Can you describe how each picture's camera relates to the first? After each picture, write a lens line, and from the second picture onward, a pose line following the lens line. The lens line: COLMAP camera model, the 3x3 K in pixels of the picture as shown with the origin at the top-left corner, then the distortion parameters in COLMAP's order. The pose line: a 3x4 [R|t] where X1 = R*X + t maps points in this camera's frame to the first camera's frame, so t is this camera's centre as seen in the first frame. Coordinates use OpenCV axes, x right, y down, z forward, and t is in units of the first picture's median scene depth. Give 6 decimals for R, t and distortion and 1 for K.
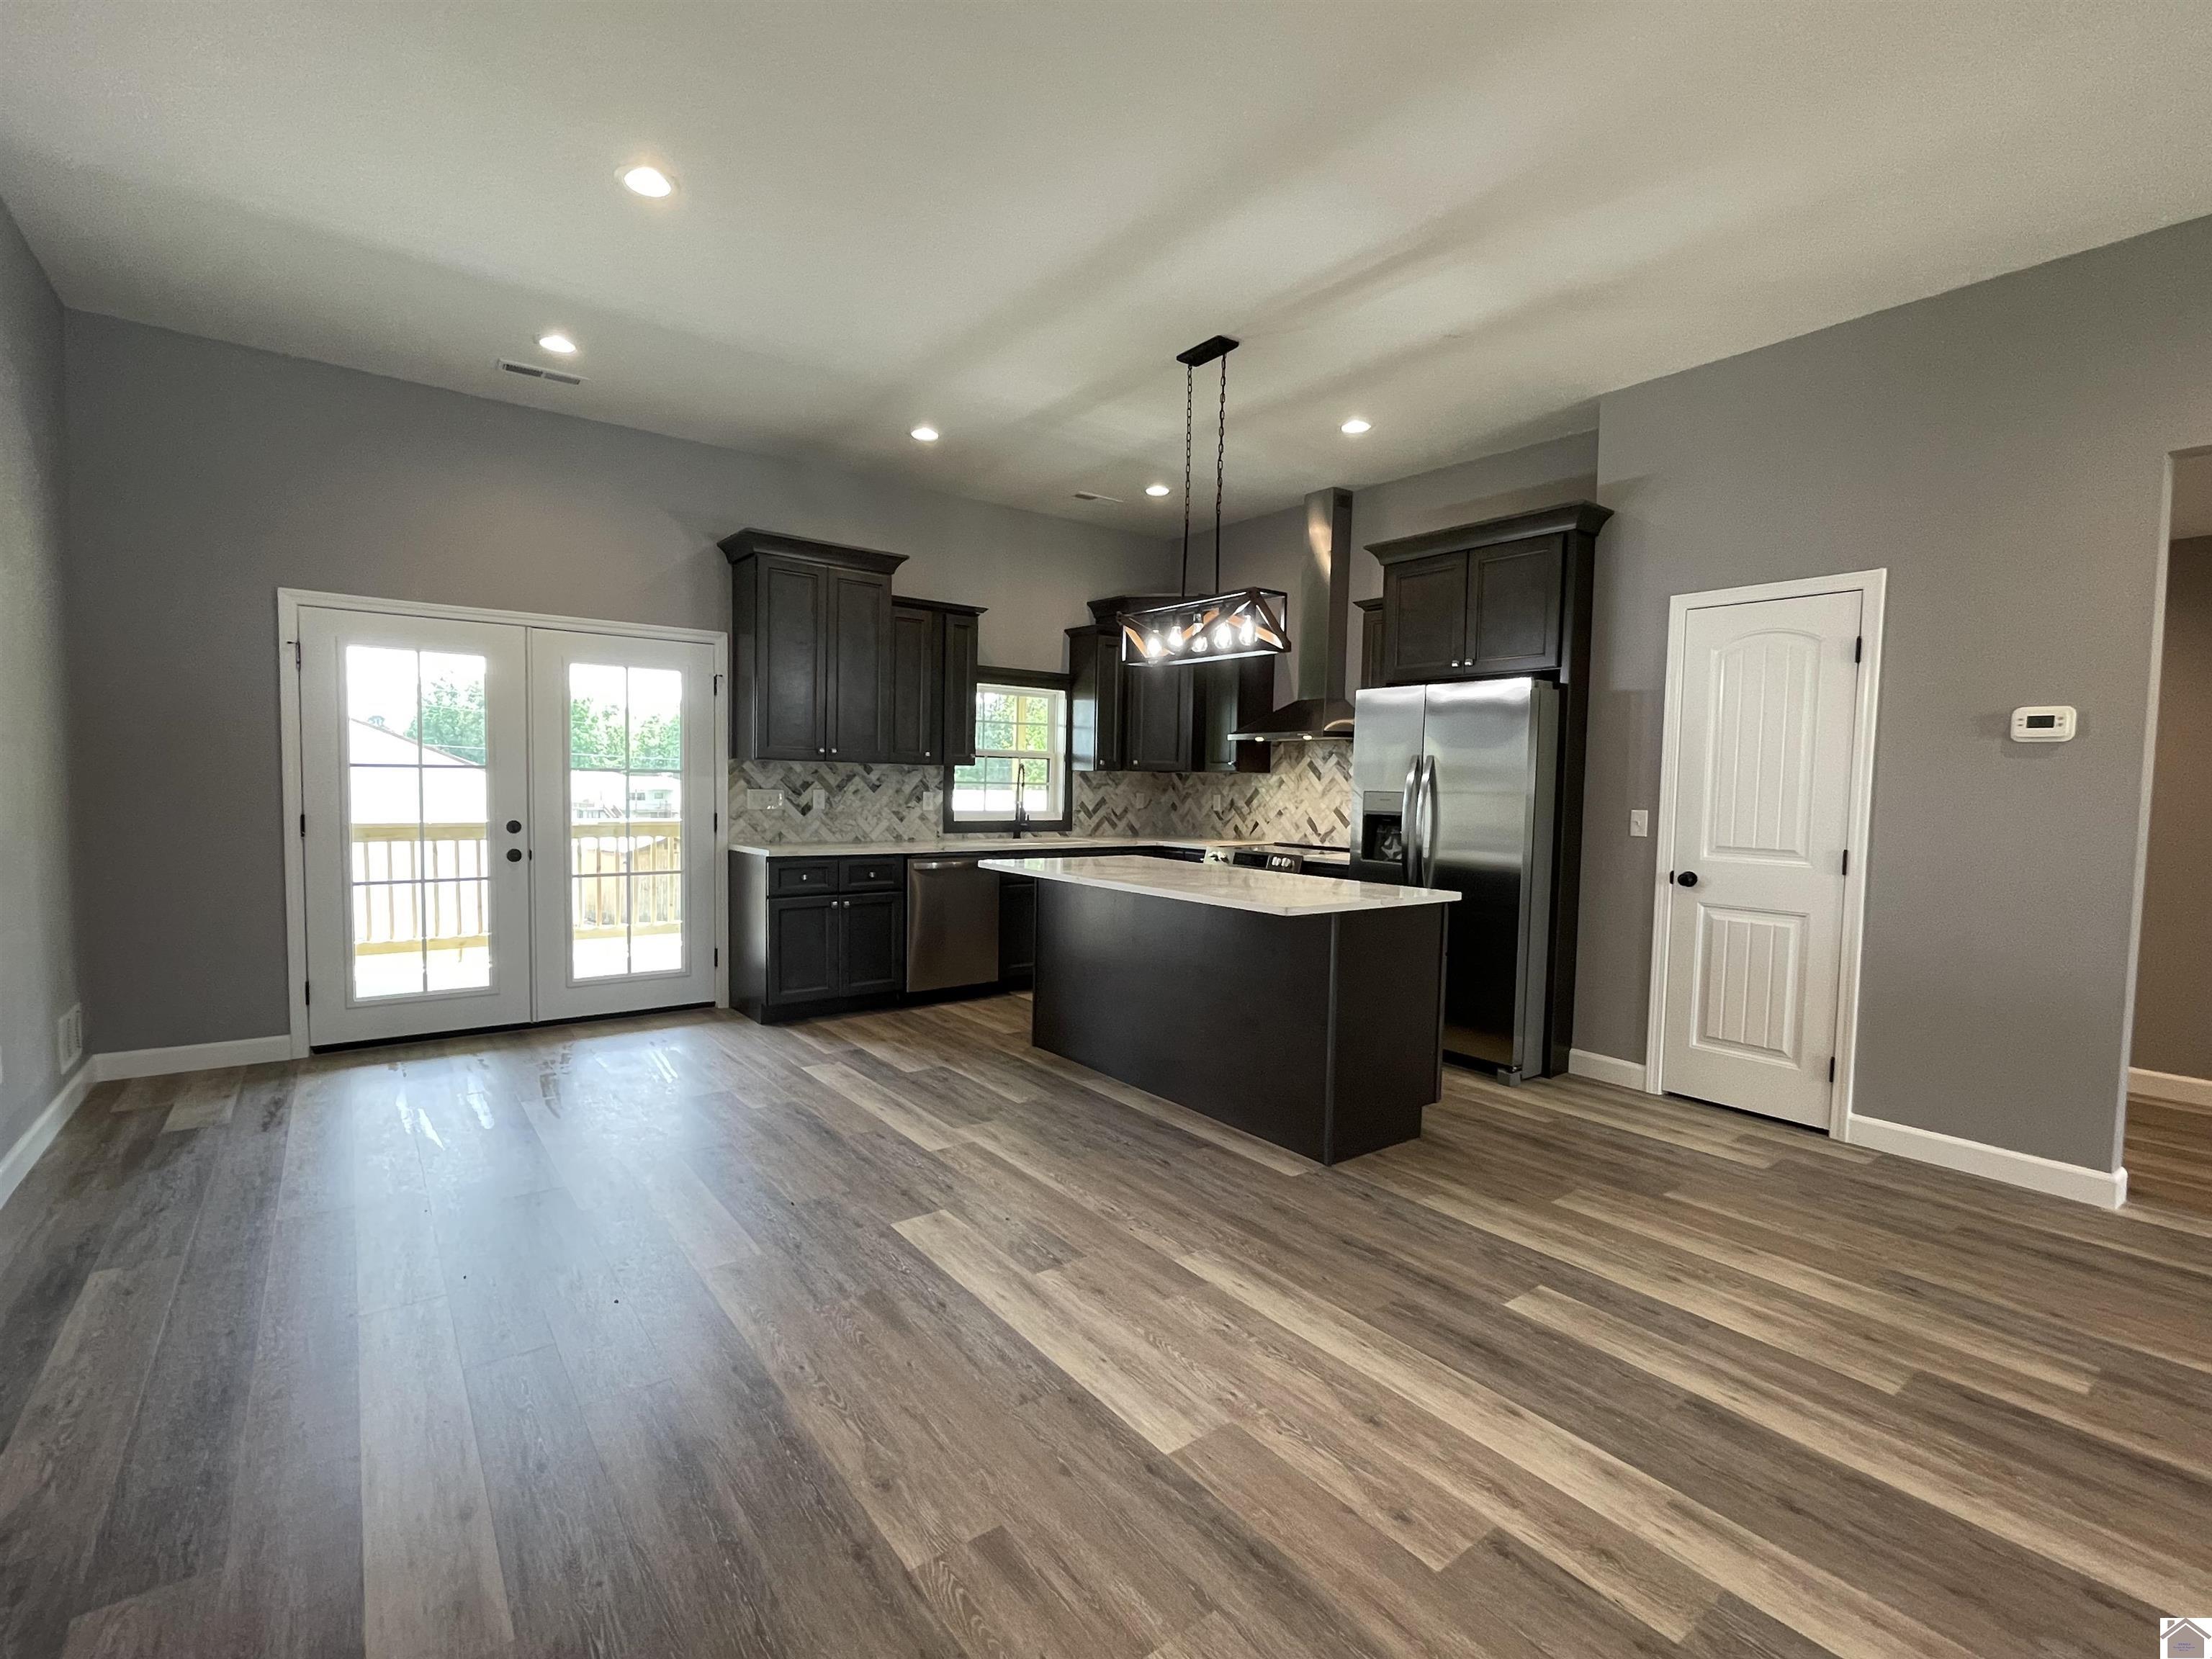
lens RADIAL K [[997.5, 0, 1095.4], [0, 997.5, 837.9], [0, 0, 1]] dist [0.000817, 0.001012]
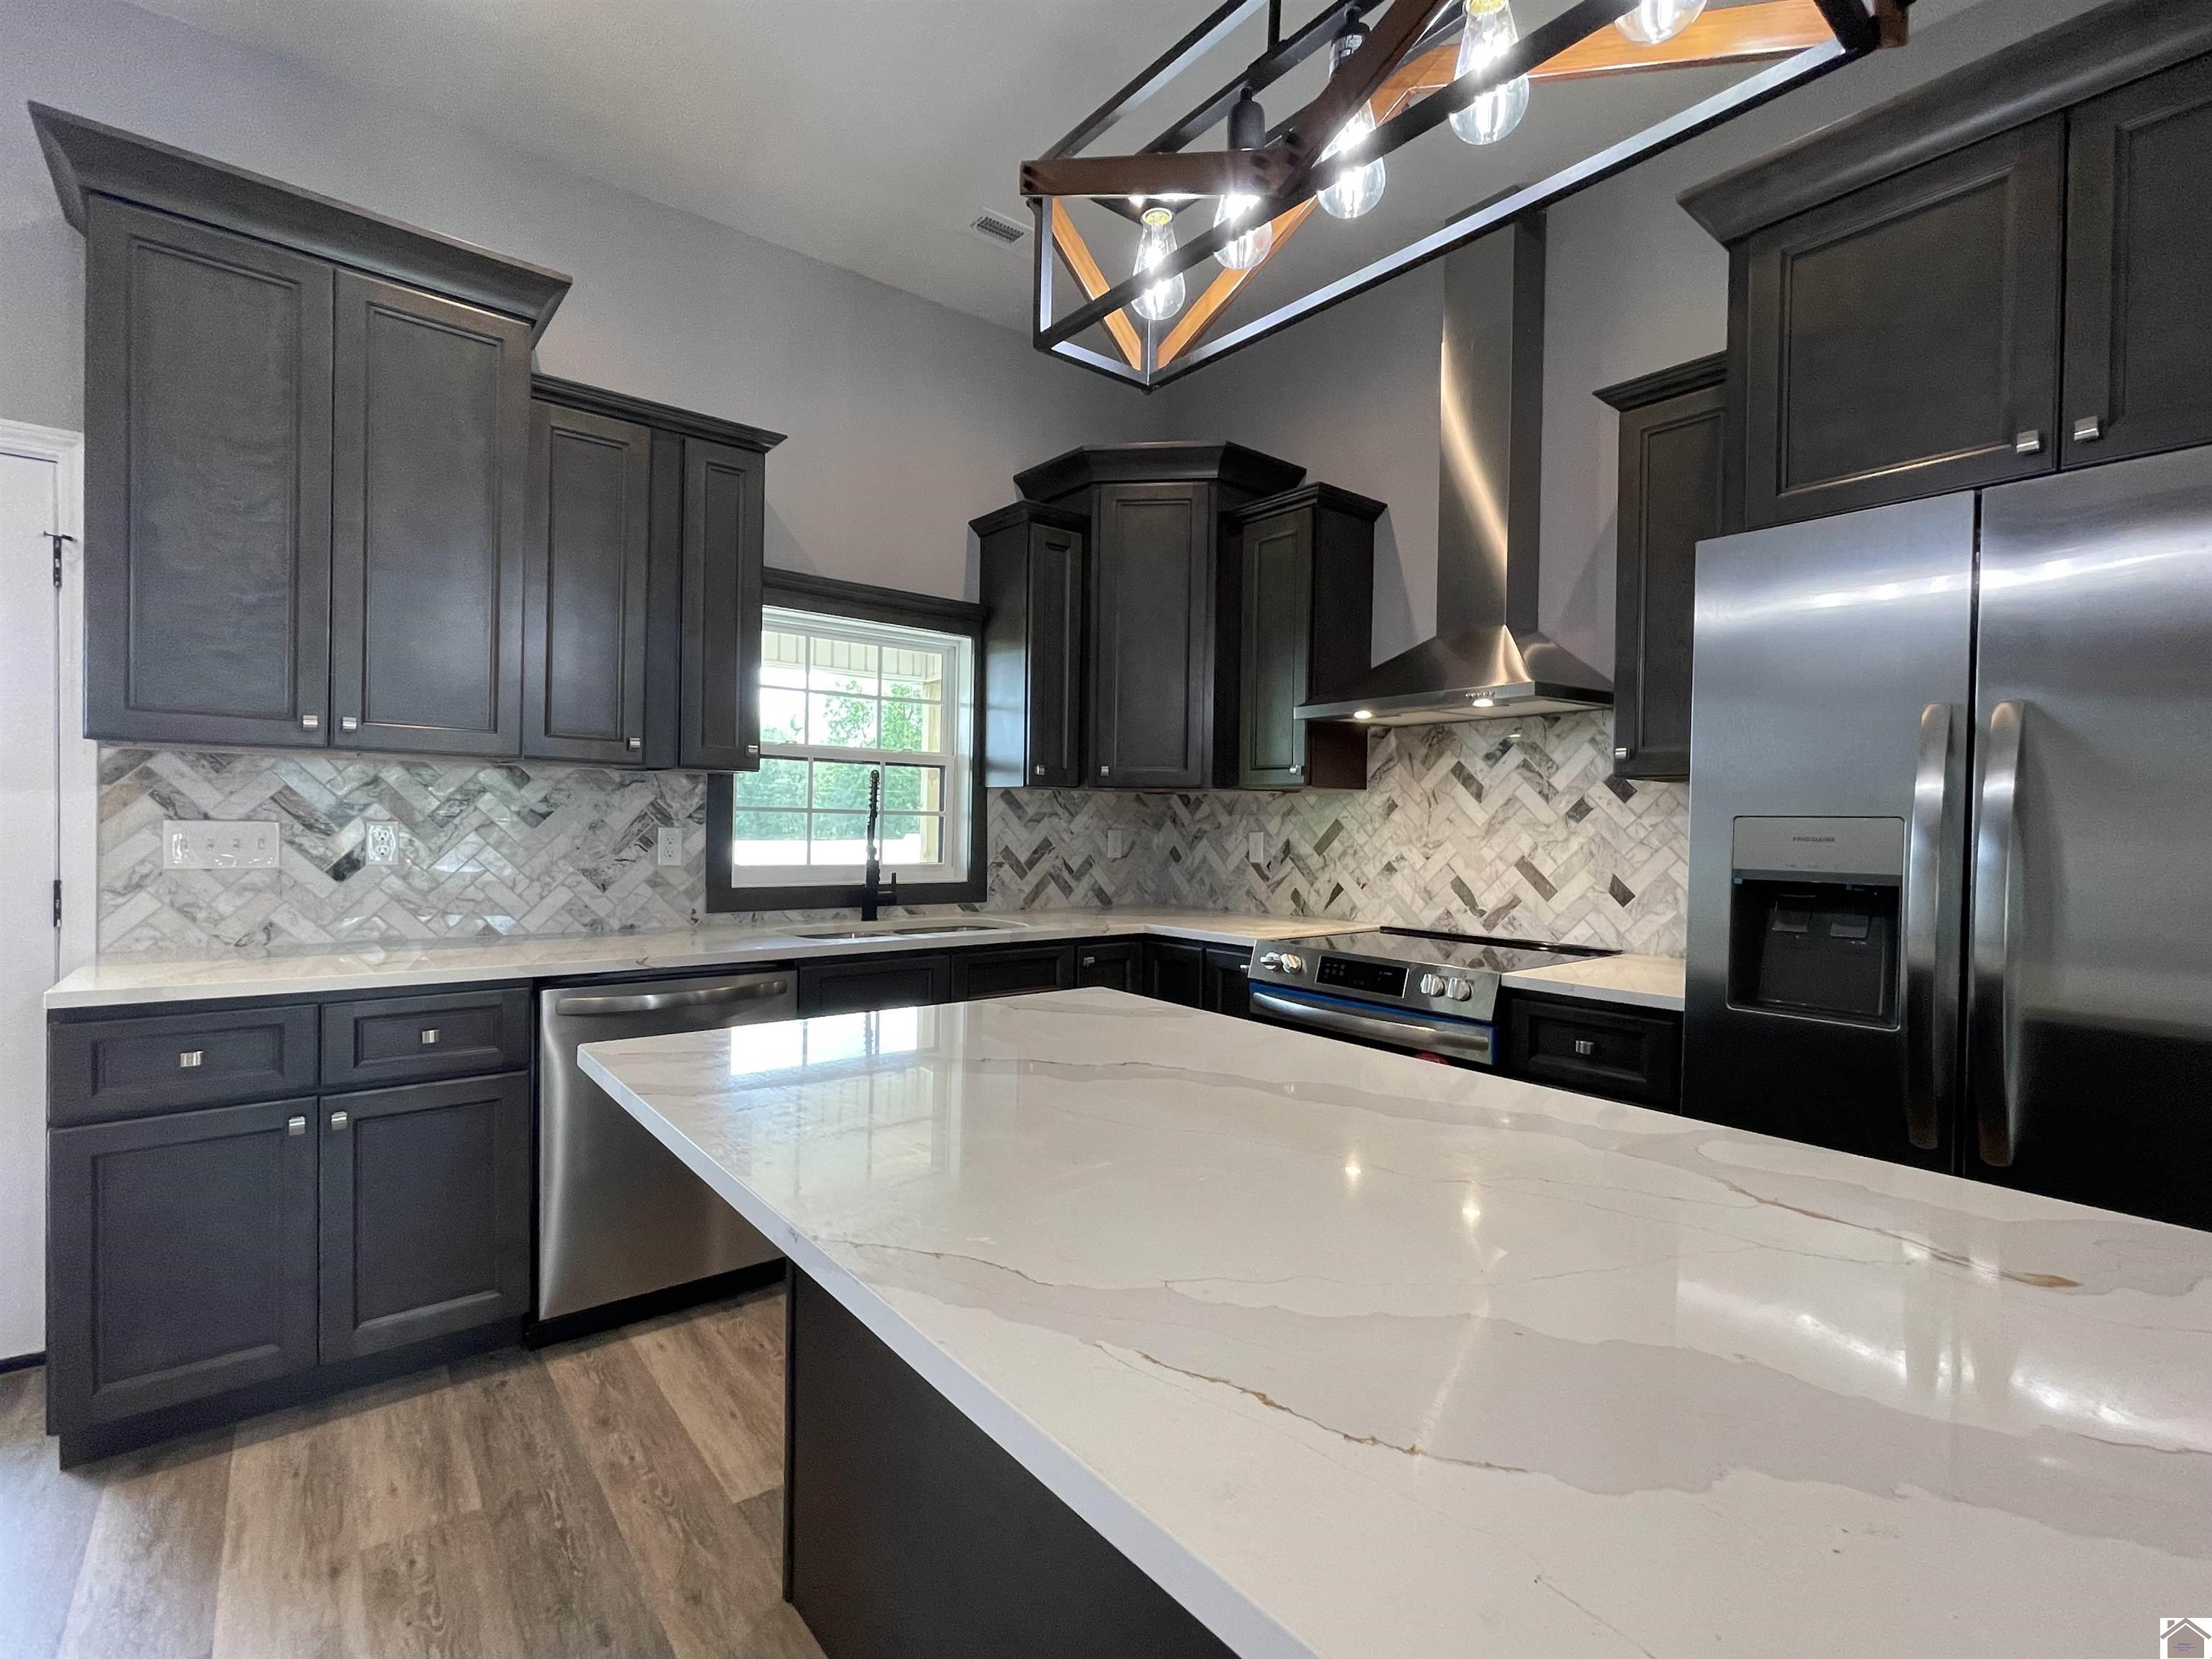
lens RADIAL K [[1002.2, 0, 1093.9], [0, 1002.2, 839.6], [0, 0, 1]] dist [-0.001970, 0.001181]
pose [[0.999742, -0.003841, 0.022408, 0.027232], [0.004777, 0.999112, -0.041871, -0.021721], [-0.022227, 0.041968, 0.998872, 0.579463]]
